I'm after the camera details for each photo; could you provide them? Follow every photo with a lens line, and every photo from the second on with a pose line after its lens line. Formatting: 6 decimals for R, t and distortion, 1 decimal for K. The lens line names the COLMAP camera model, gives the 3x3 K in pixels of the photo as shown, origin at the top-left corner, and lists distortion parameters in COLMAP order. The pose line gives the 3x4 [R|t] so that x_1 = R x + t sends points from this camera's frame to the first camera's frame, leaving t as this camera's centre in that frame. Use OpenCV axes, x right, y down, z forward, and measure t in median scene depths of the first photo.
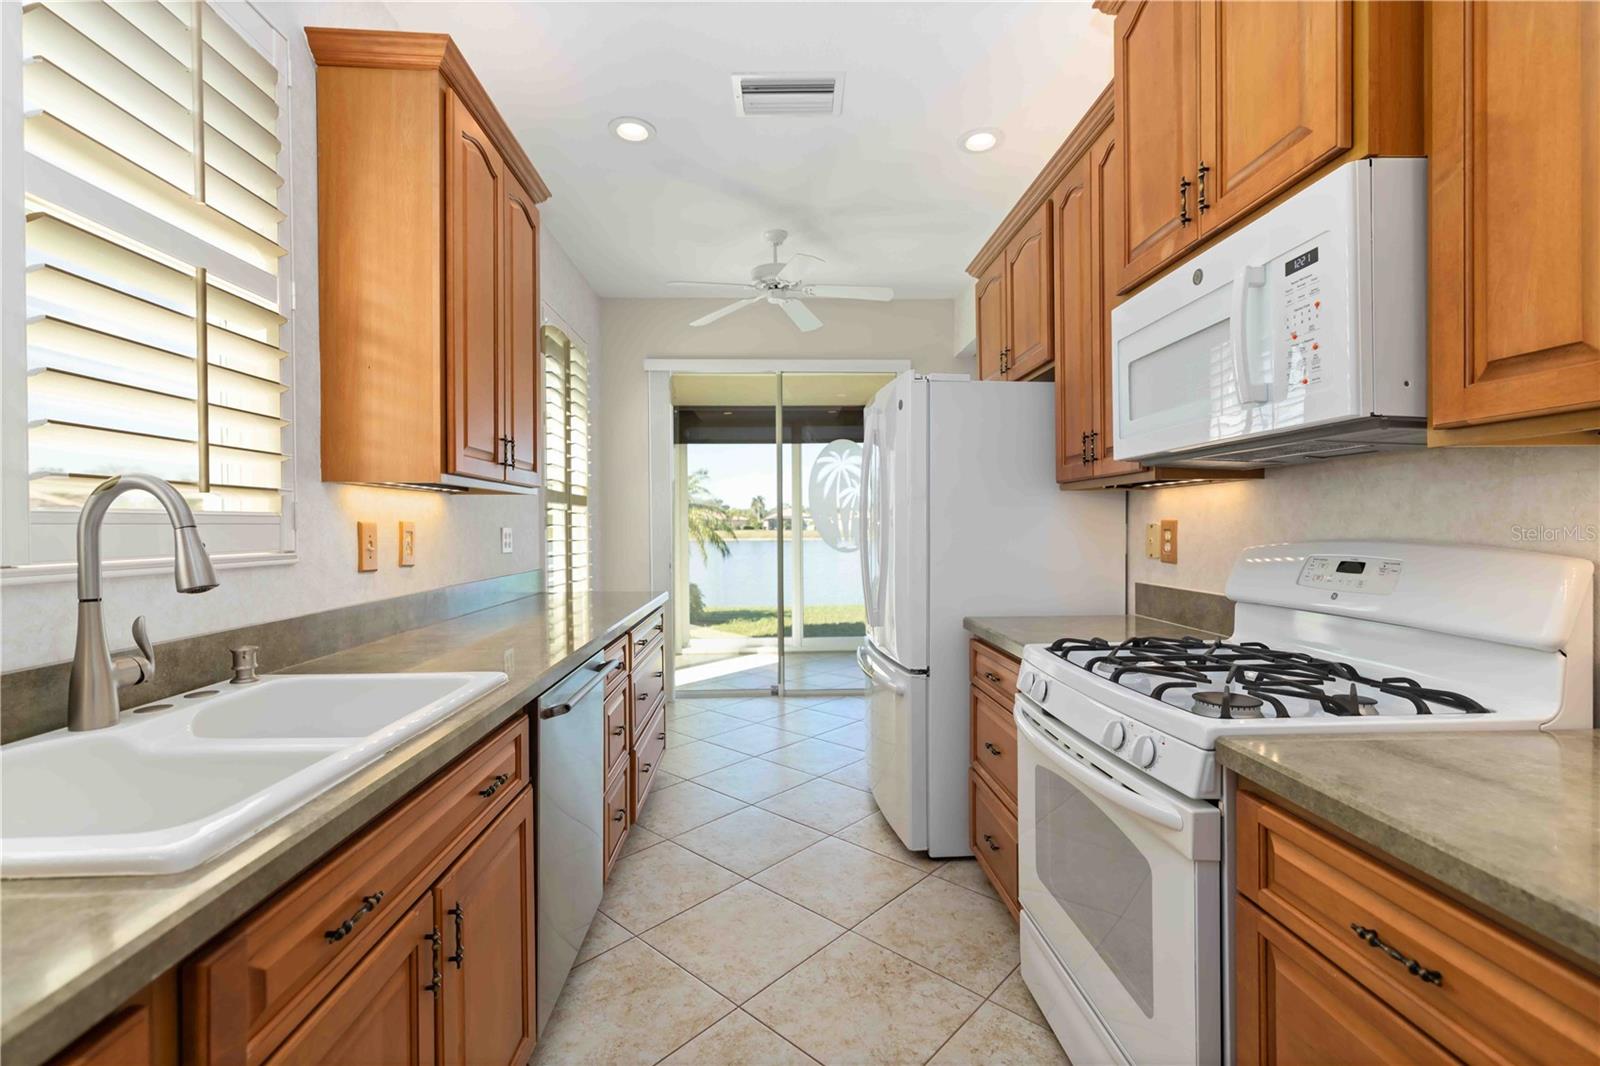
lens RADIAL K [[697.3, 0, 788.6], [0, 697.3, 518.3], [0, 0, 1]] dist [0.002150, 0.000506]
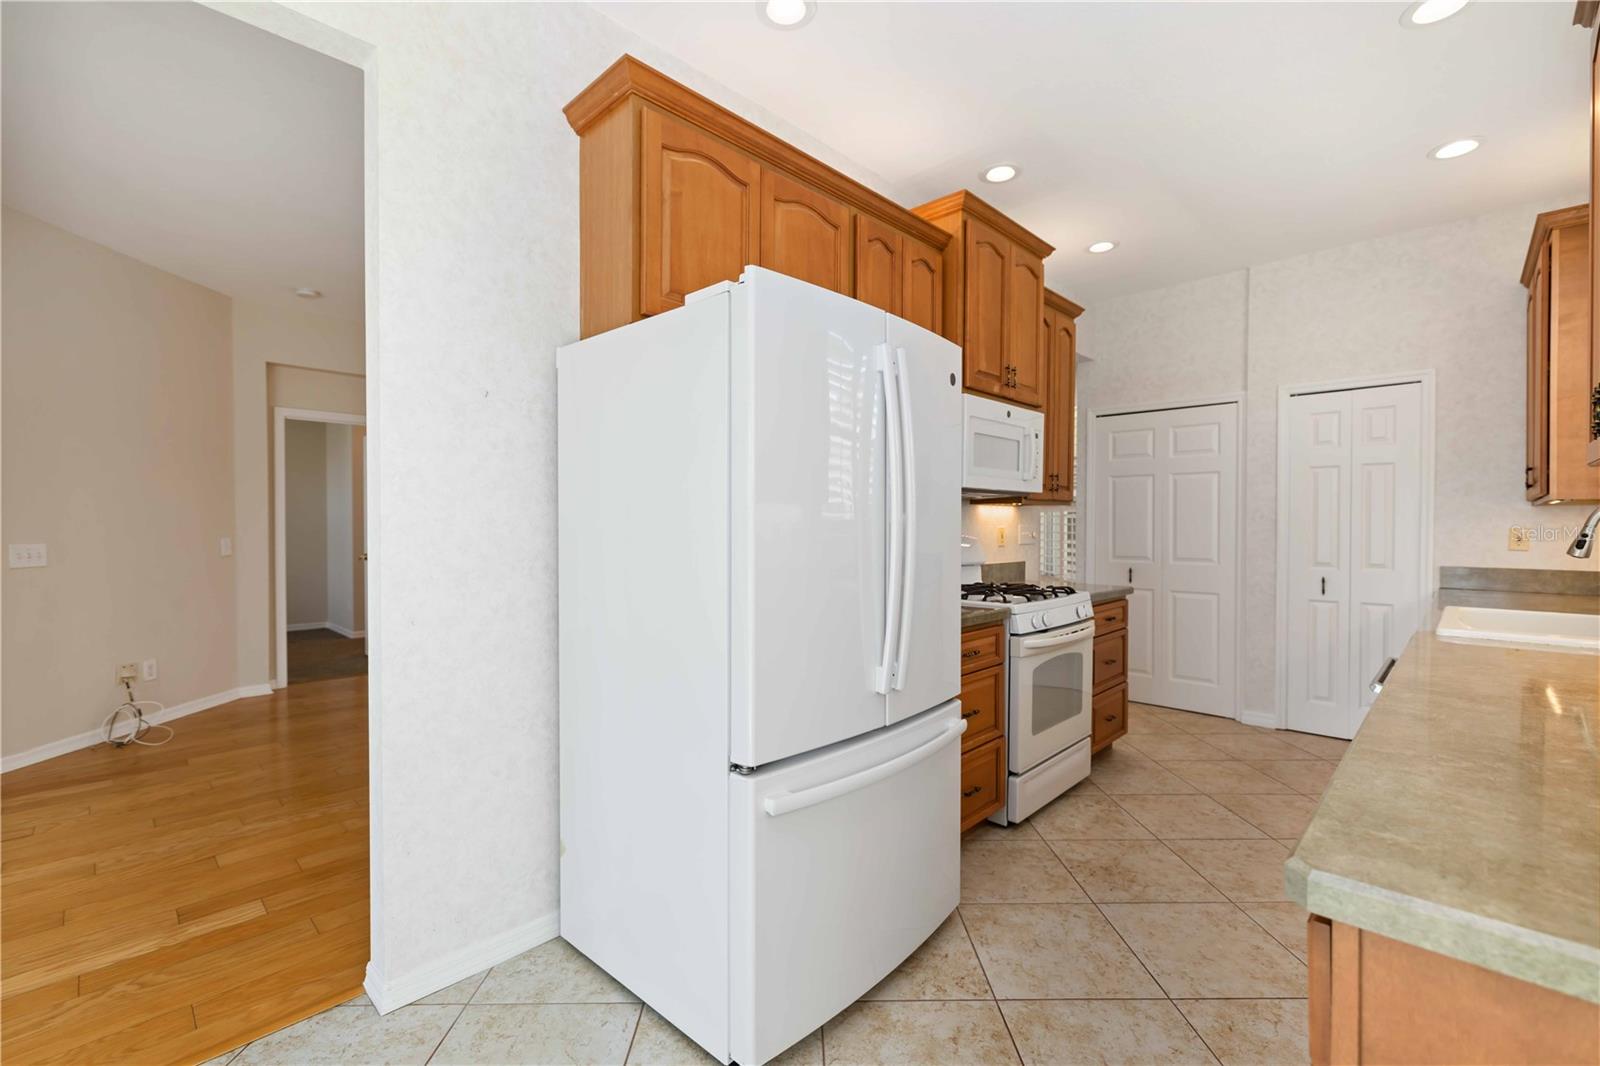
lens RADIAL K [[688.1, 0, 800.0], [0, 688.1, 533.0], [0, 0, 1]] dist [0.003845, 0.000201]
pose [[-0.691442, -0.002802, 0.722426, -0.391804], [-0.005914, 0.999981, -0.001782, 0.026411], [-0.722407, -0.005505, -0.691446, 2.215129]]
